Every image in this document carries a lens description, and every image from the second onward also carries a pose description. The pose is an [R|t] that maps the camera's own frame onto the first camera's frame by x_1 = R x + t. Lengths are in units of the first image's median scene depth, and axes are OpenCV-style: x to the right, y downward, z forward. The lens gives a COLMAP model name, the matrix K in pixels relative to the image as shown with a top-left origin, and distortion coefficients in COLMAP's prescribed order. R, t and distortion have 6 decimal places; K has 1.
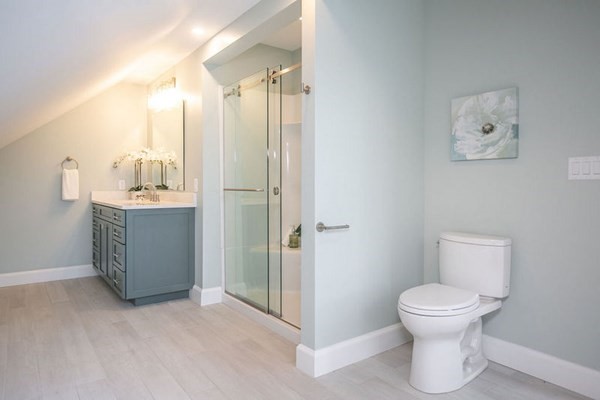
lens RADIAL K [[393.5, 0, 300.5], [0, 393.5, 183.5], [0, 0, 1]] dist [0.000328, -0.003639]
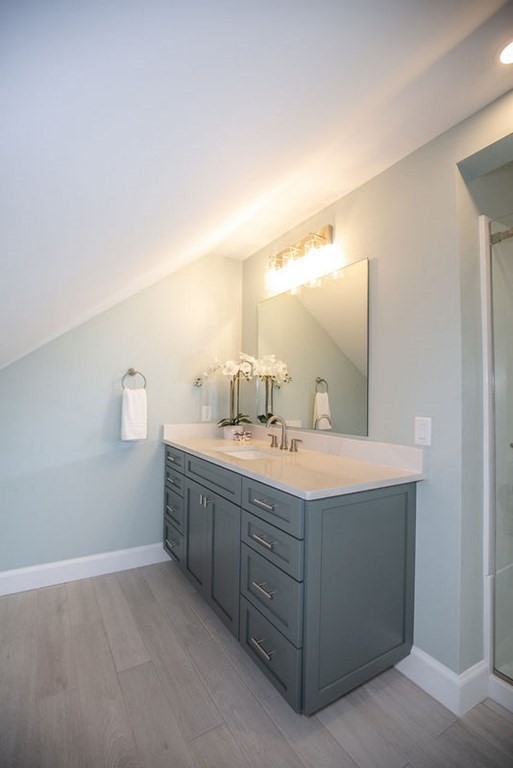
lens RADIAL K [[359.6, 0, 256.5], [0, 359.6, 384.0], [0, 0, 1]] dist [-0.042344, 0.000334]
pose [[0.996141, 0.013982, -0.086644, -0.426992], [-0.017090, 0.999233, -0.035234, -0.033561], [0.086085, 0.036578, 0.995616, 0.570502]]
